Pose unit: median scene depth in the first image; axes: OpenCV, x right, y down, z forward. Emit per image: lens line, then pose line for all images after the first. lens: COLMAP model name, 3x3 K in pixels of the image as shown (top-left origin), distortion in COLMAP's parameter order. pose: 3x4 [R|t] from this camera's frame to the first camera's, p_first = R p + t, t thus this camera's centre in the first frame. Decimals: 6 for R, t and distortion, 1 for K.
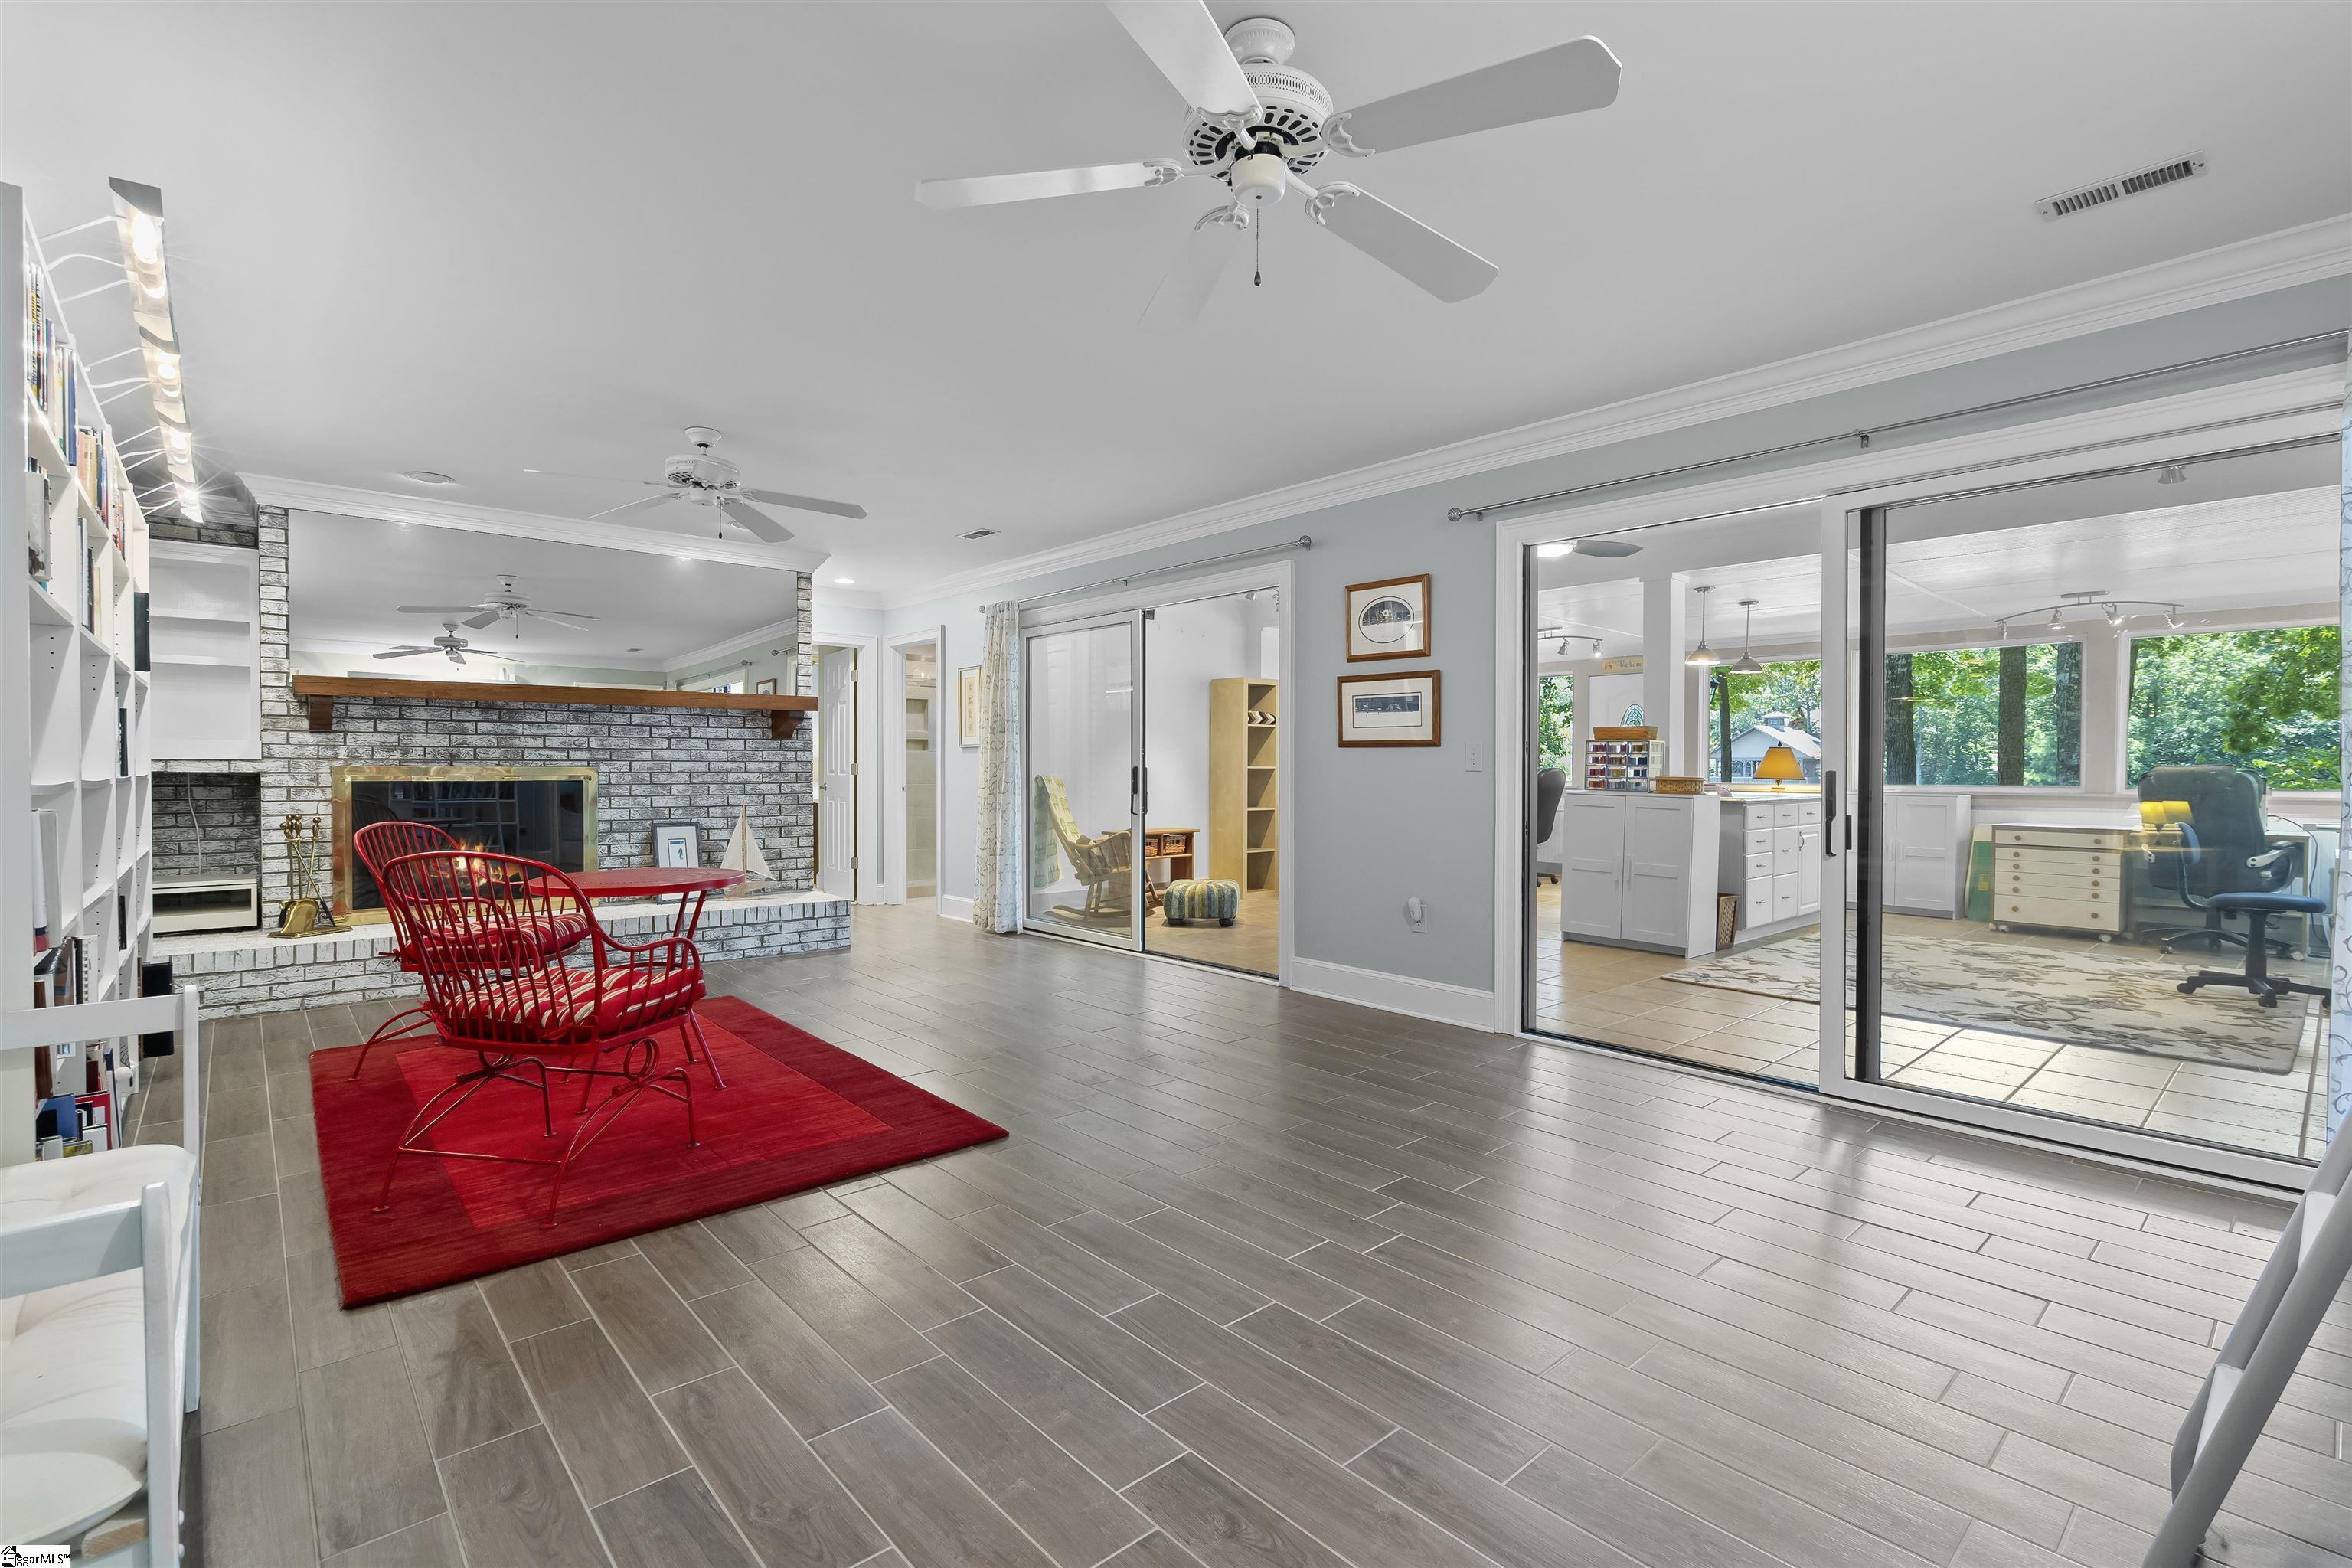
lens RADIAL K [[1067.4, 0, 1175.6], [0, 1067.4, 780.5], [0, 0, 1]] dist [-0.001117, -0.000021]
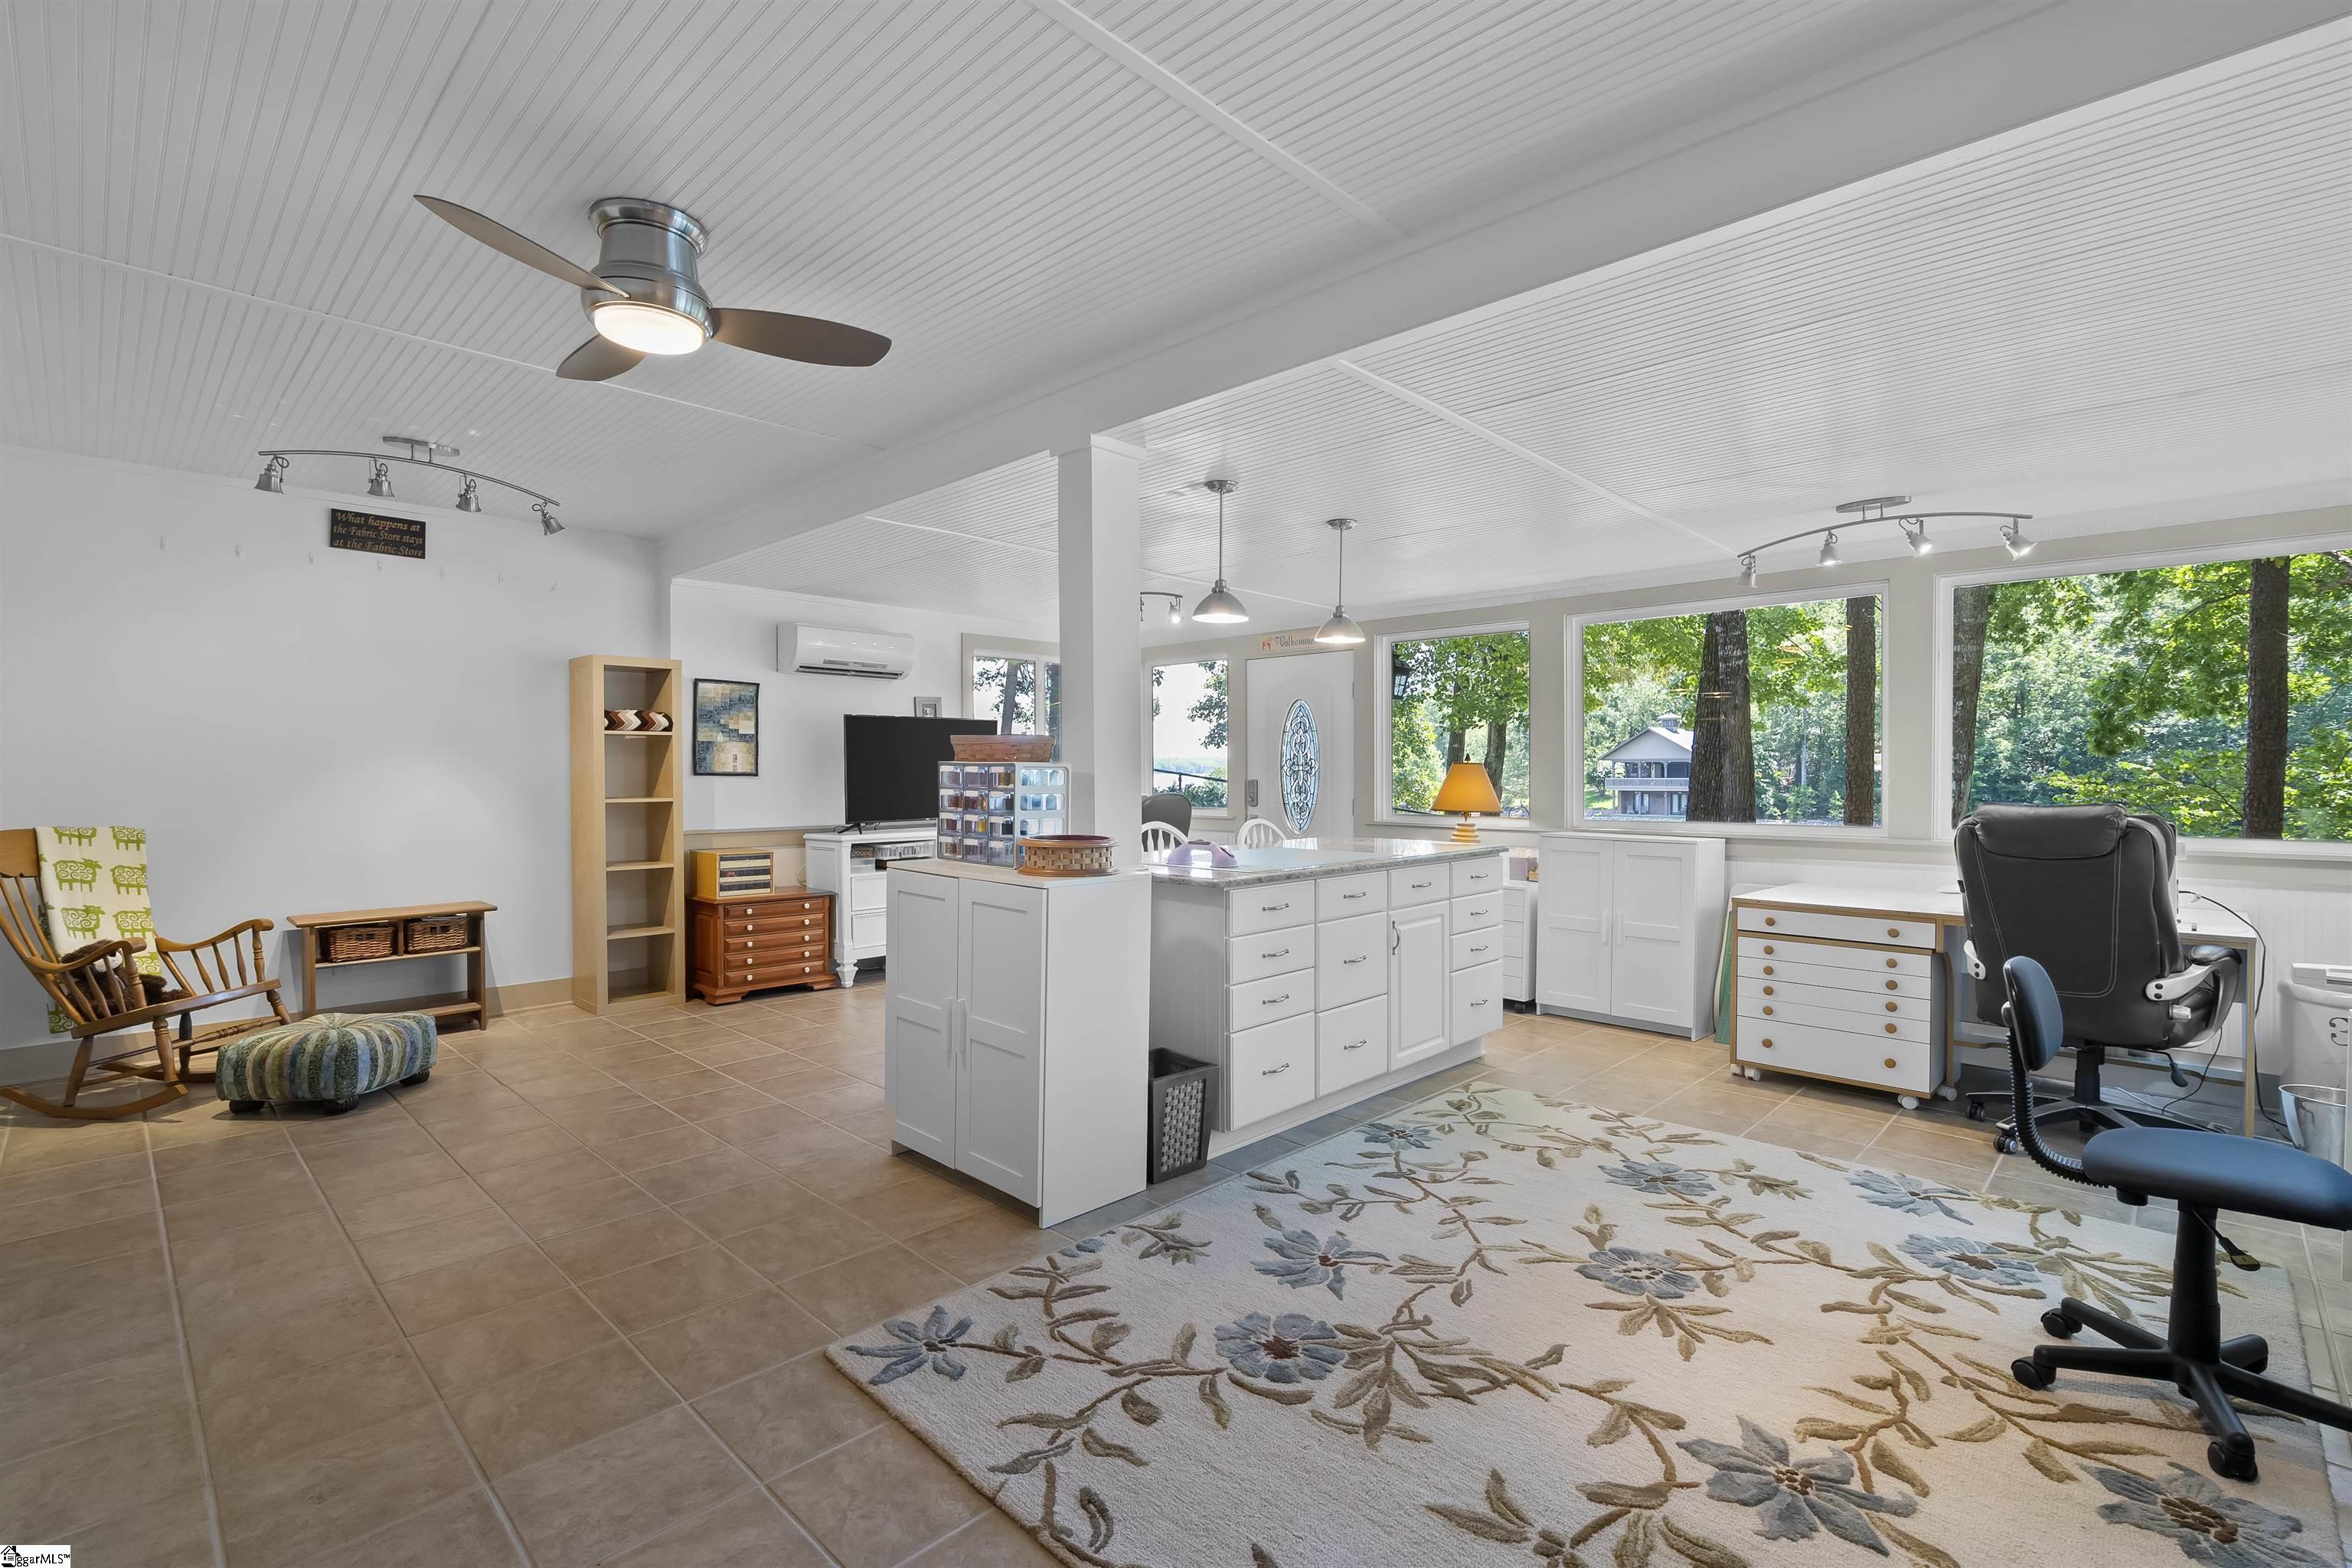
lens RADIAL K [[1067.4, 0, 1176.4], [0, 1067.4, 778.1], [0, 0, 1]] dist [-0.001117, -0.000021]
pose [[0.997450, -0.006930, 0.071038, 0.420806], [0.007294, 0.999962, -0.004873, -0.023887], [-0.071002, 0.005378, 0.997462, 0.436362]]
